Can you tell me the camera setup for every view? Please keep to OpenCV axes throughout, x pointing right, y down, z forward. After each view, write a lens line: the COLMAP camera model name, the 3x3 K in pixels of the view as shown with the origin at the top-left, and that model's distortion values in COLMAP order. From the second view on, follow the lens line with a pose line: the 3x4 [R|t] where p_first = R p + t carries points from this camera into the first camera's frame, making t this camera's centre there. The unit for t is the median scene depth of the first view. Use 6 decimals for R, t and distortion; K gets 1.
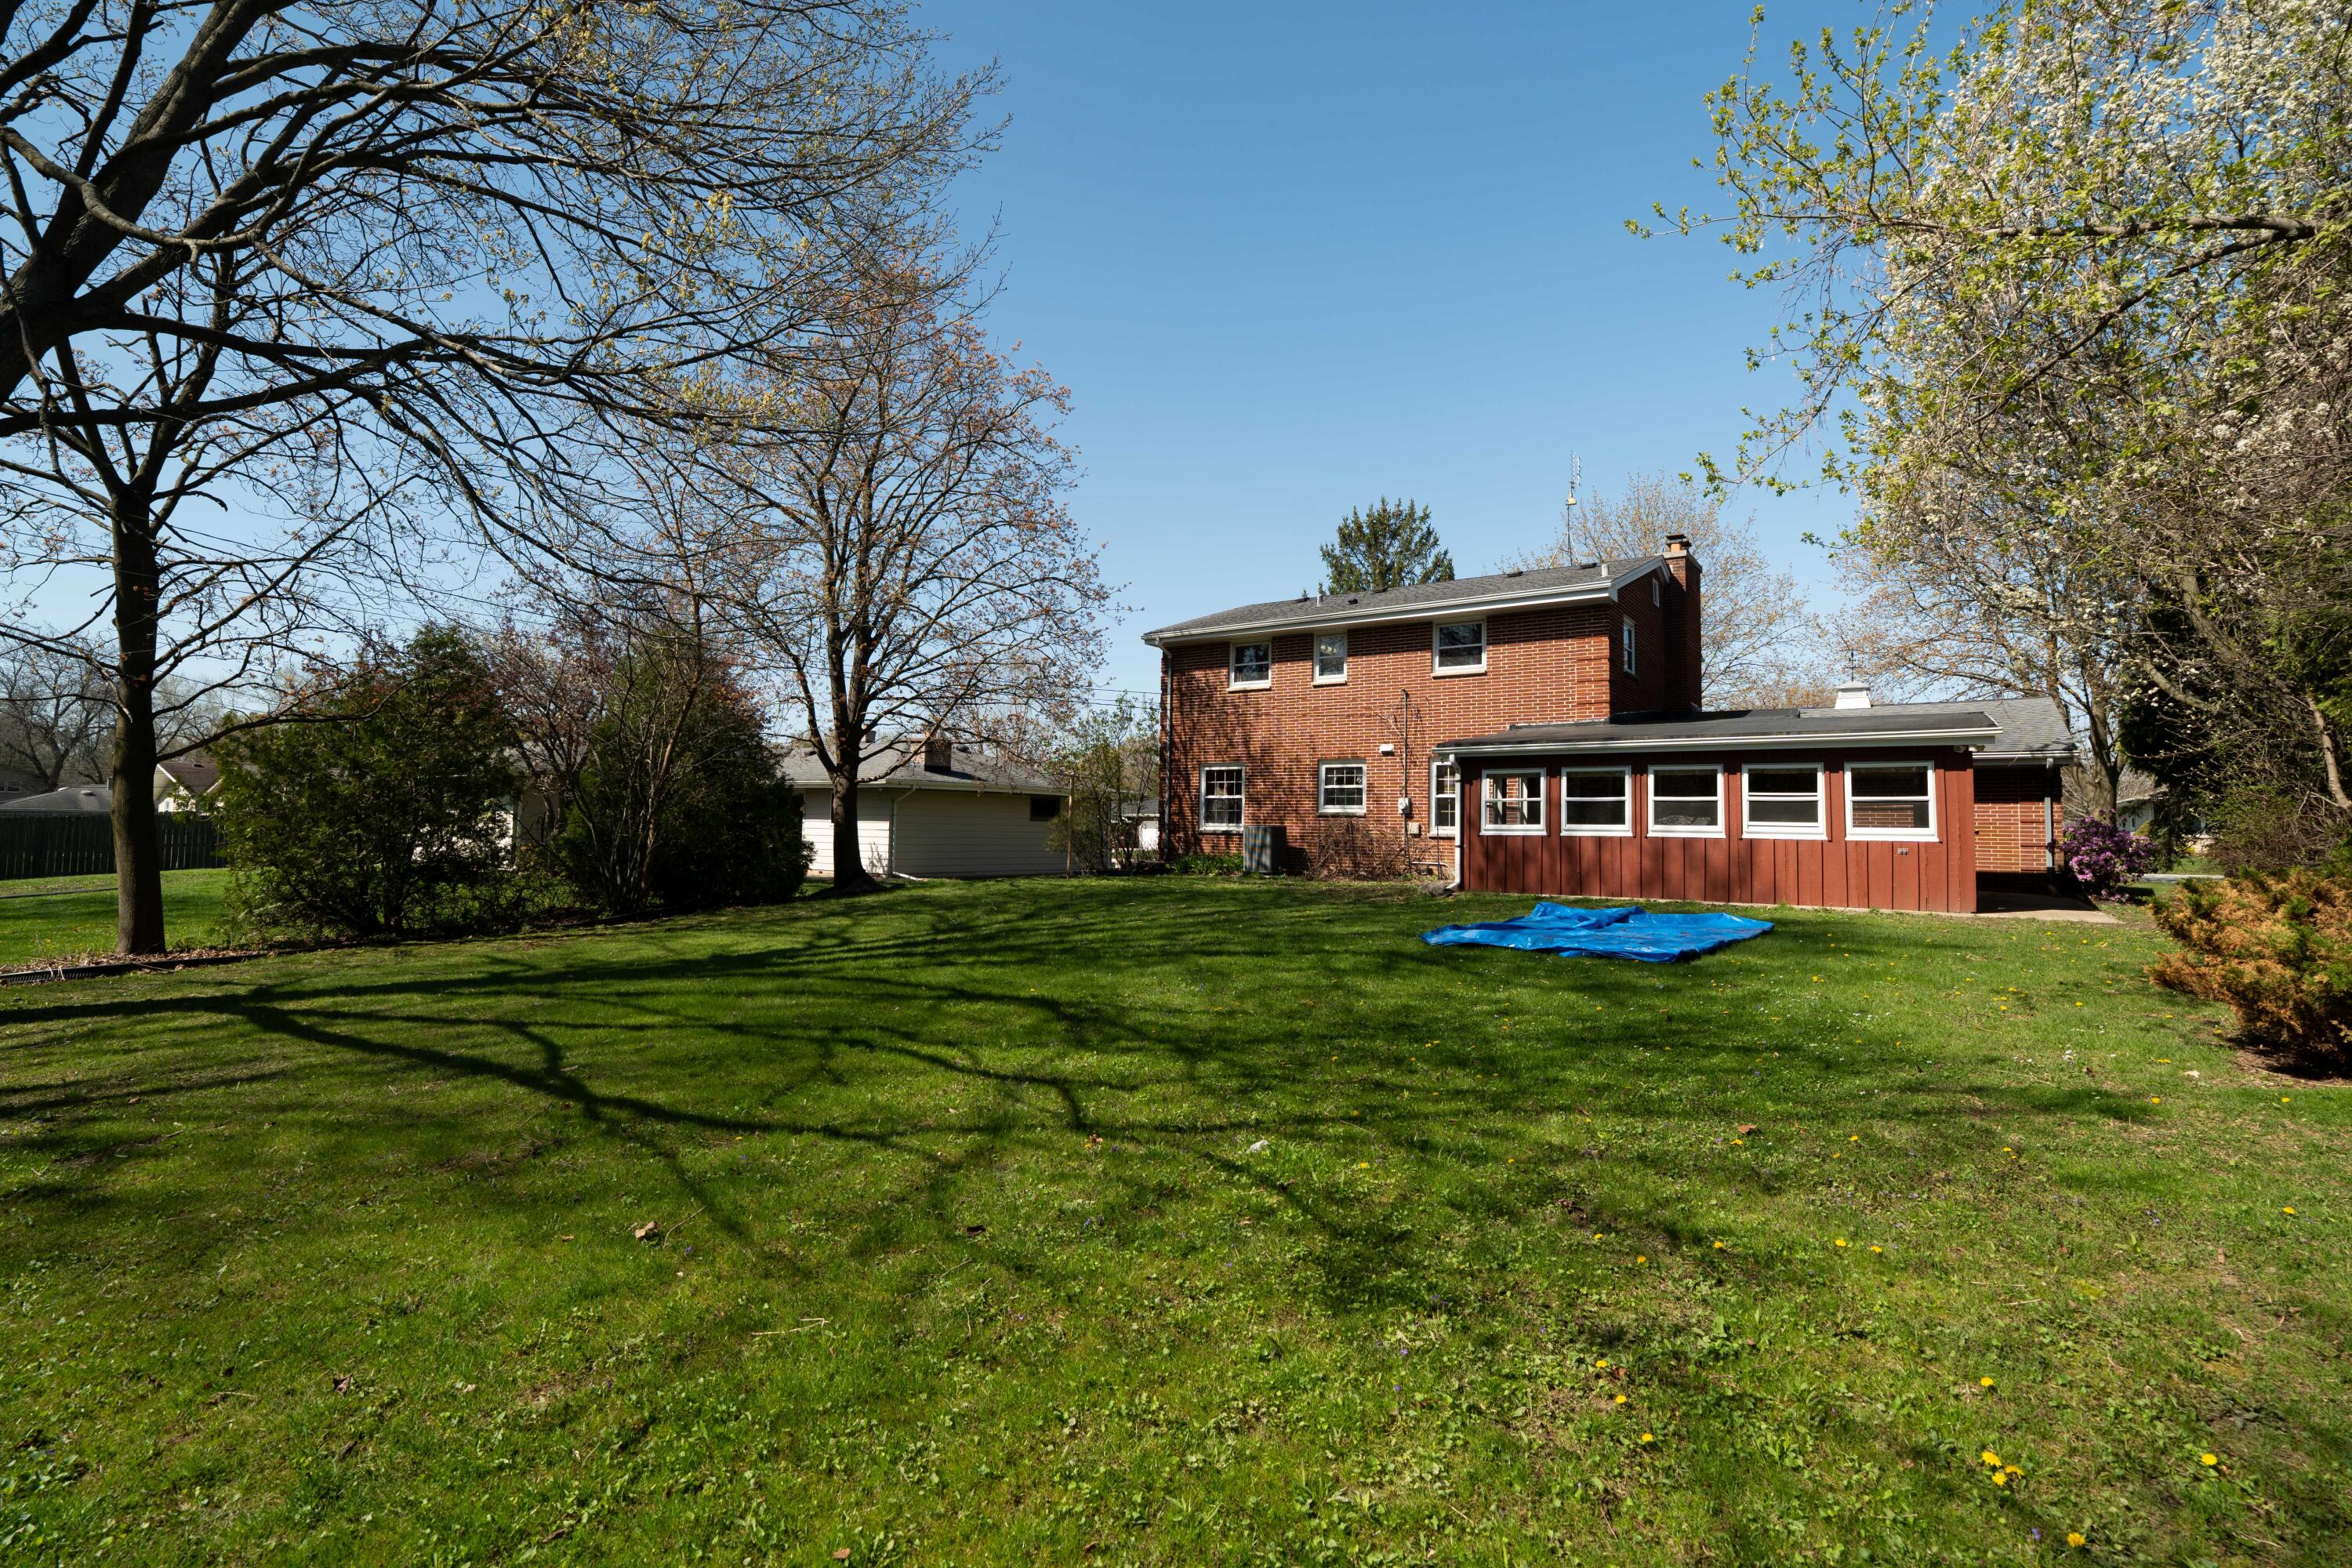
lens RADIAL K [[1091.5, 0, 1183.5], [0, 1091.5, 787.0], [0, 0, 1]] dist [-0.061848, 0.027852]
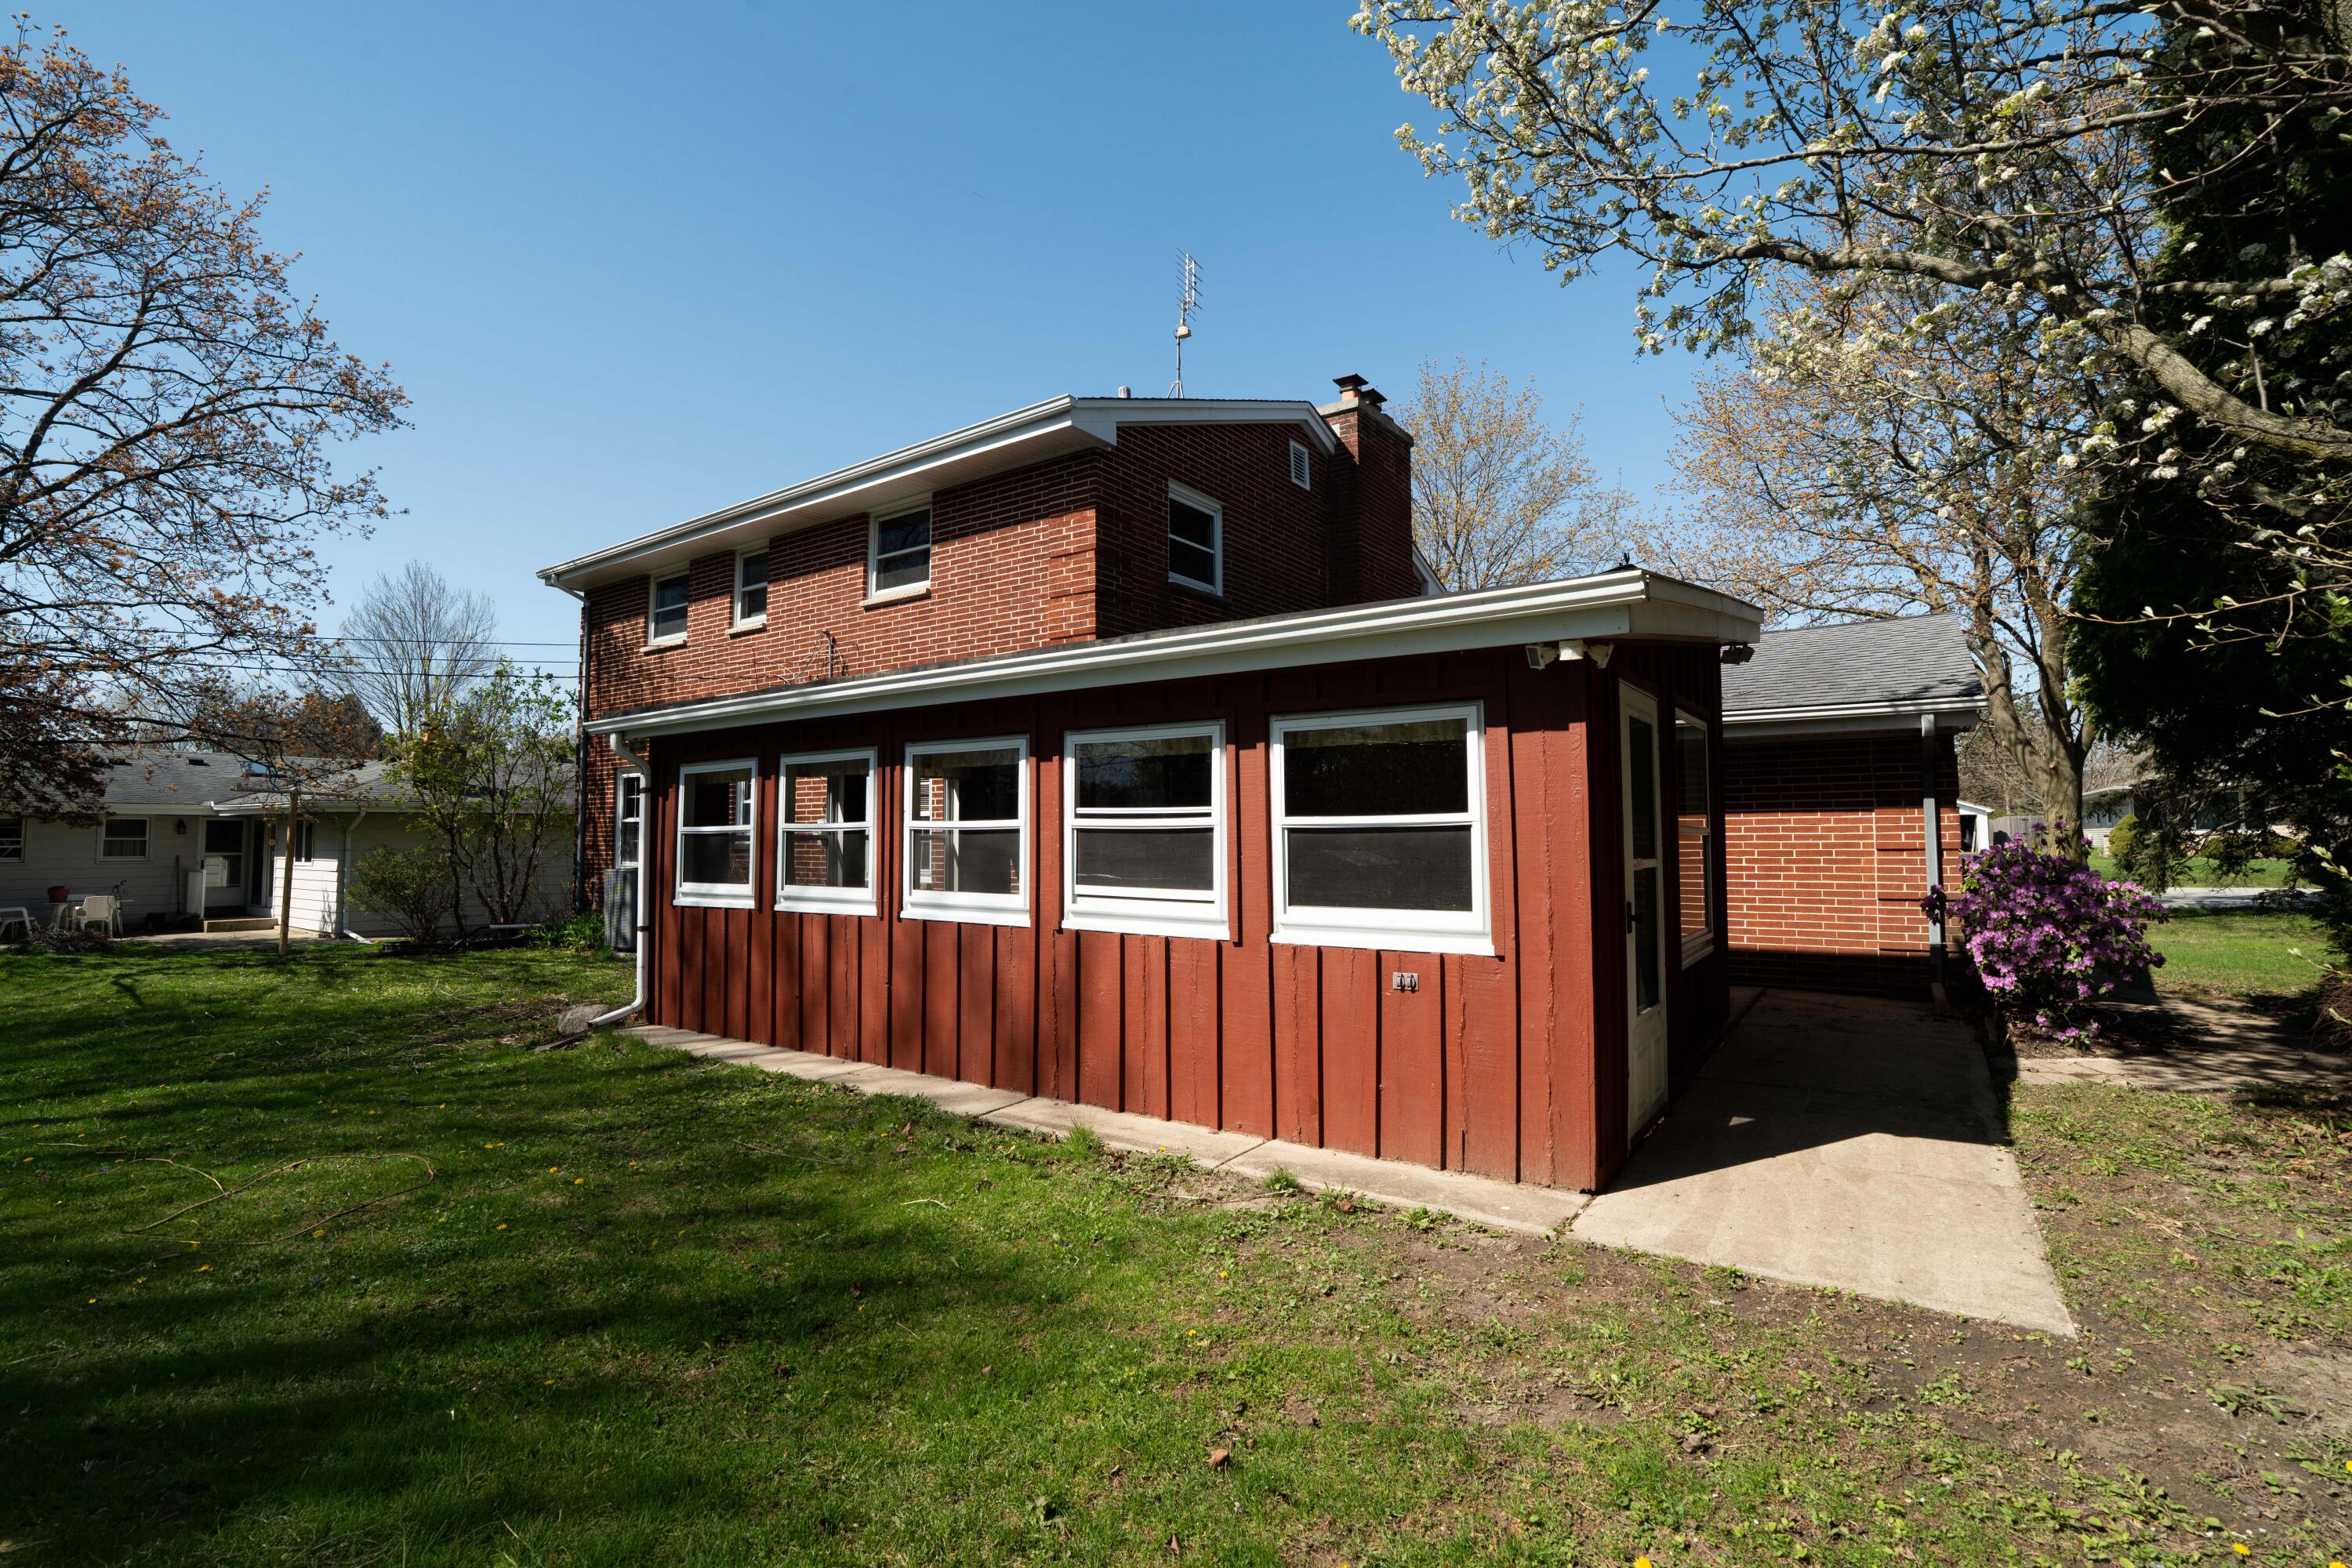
lens RADIAL K [[1066.8, 0, 1191.7], [0, 1066.8, 788.5], [0, 0, 1]] dist [-0.067082, 0.023738]
pose [[0.999779, -0.020891, 0.002450, 0.483926], [0.020905, 0.999765, -0.005663, 0.001300], [-0.002331, 0.005713, 0.999981, 0.536306]]
